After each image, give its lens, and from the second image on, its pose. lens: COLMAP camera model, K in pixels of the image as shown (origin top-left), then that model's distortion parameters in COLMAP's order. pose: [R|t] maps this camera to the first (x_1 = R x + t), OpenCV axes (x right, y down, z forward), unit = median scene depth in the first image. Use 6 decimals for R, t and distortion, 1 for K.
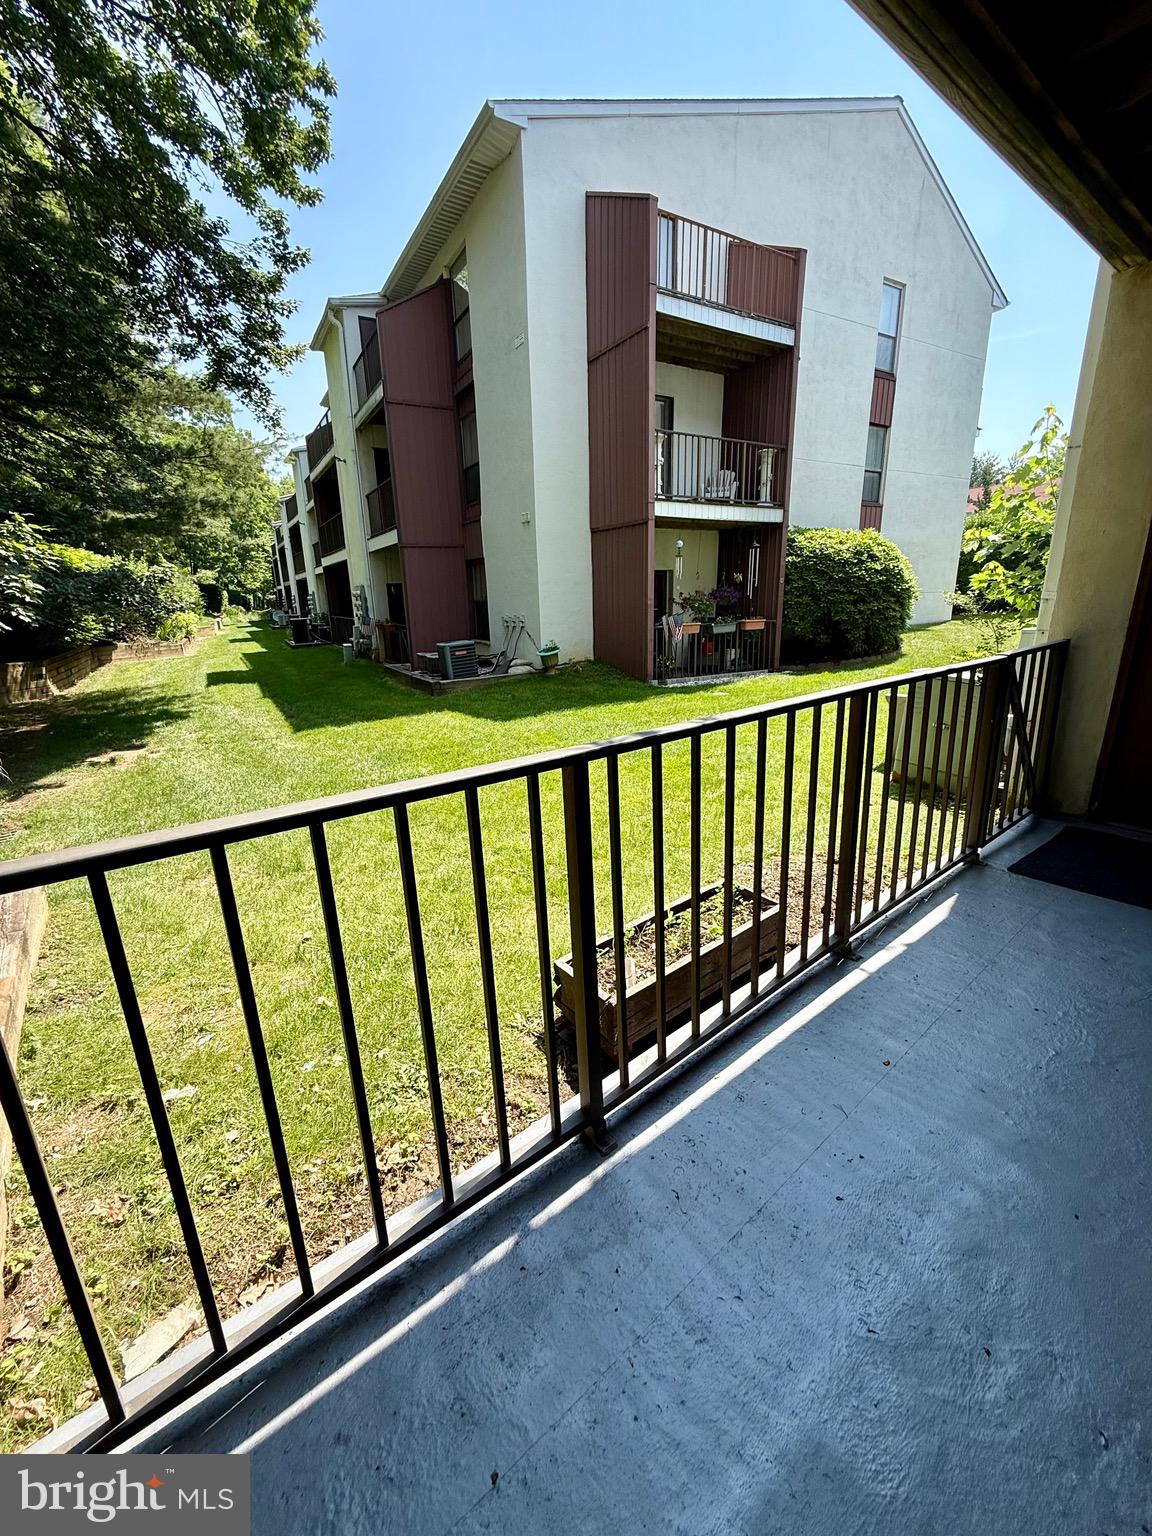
lens RADIAL K [[612.6, 0, 574.7], [0, 612.6, 768.7], [0, 0, 1]] dist [-0.003691, 0.000842]
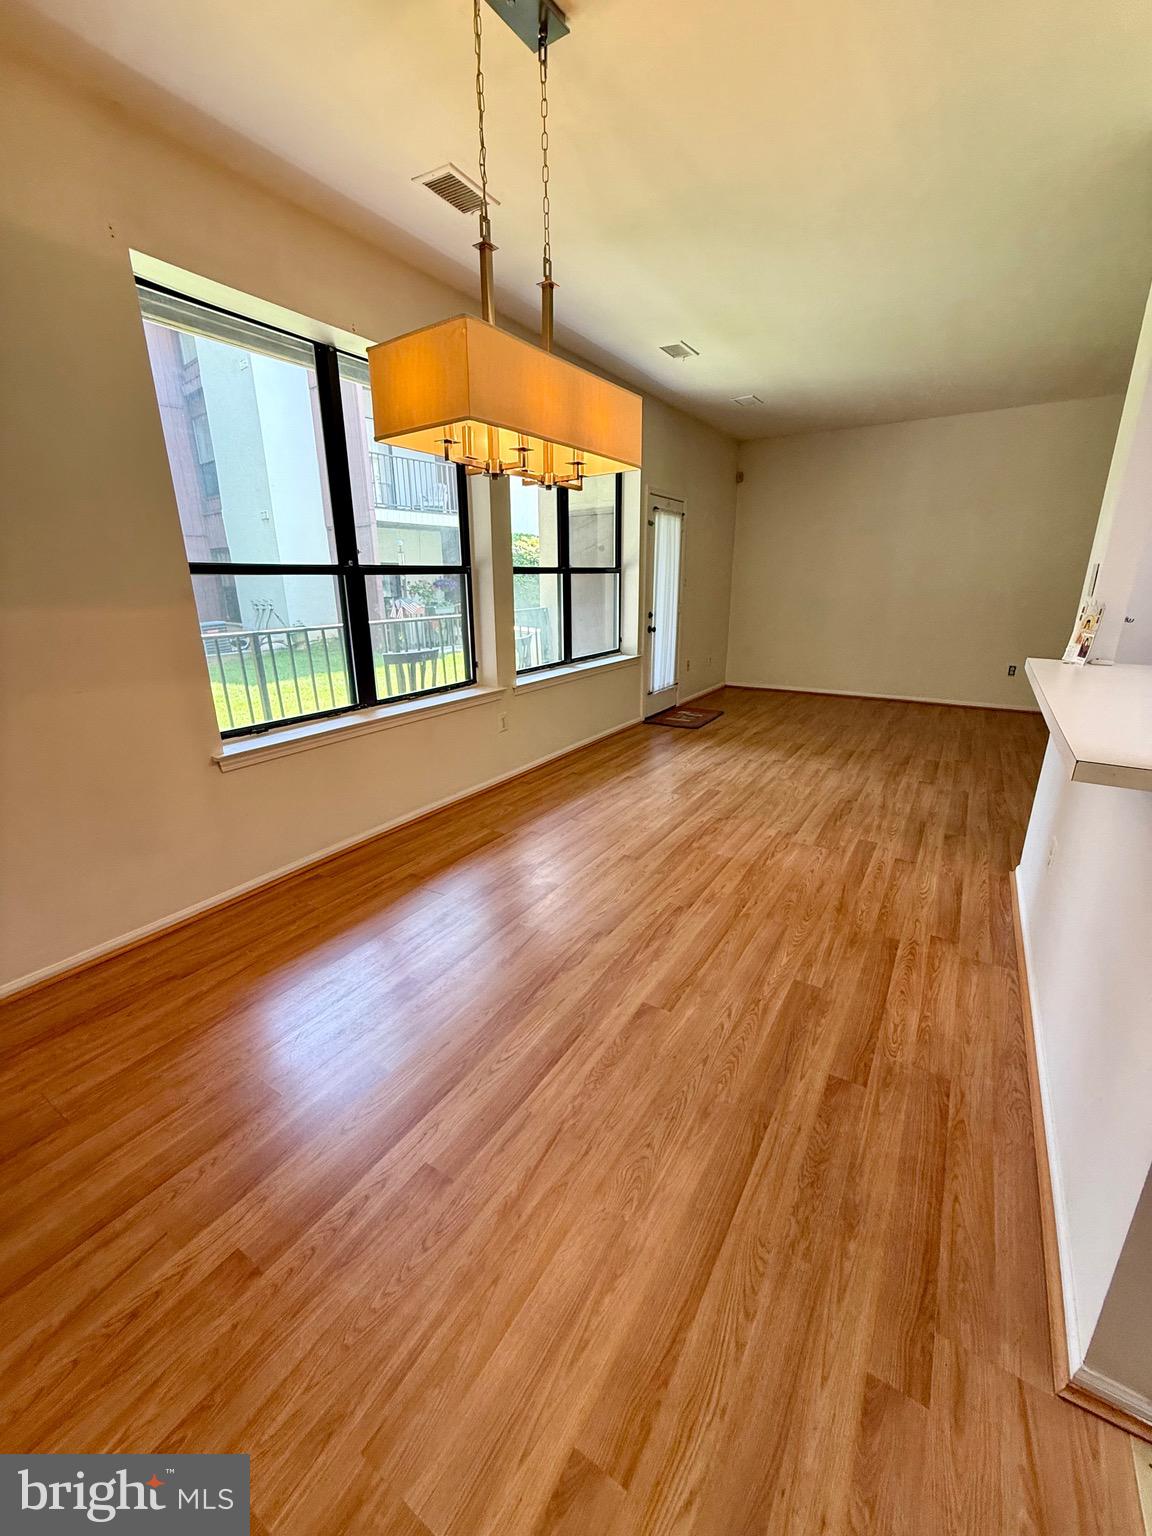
lens RADIAL K [[612.6, 0, 584.7], [0, 612.6, 769.9], [0, 0, 1]] dist [-0.003691, 0.000842]
pose [[0.936256, -0.088593, 0.339966, 0.046996], [0.090430, 0.995848, 0.010469, 0.108026], [-0.339481, 0.020942, 0.940380, -0.273835]]
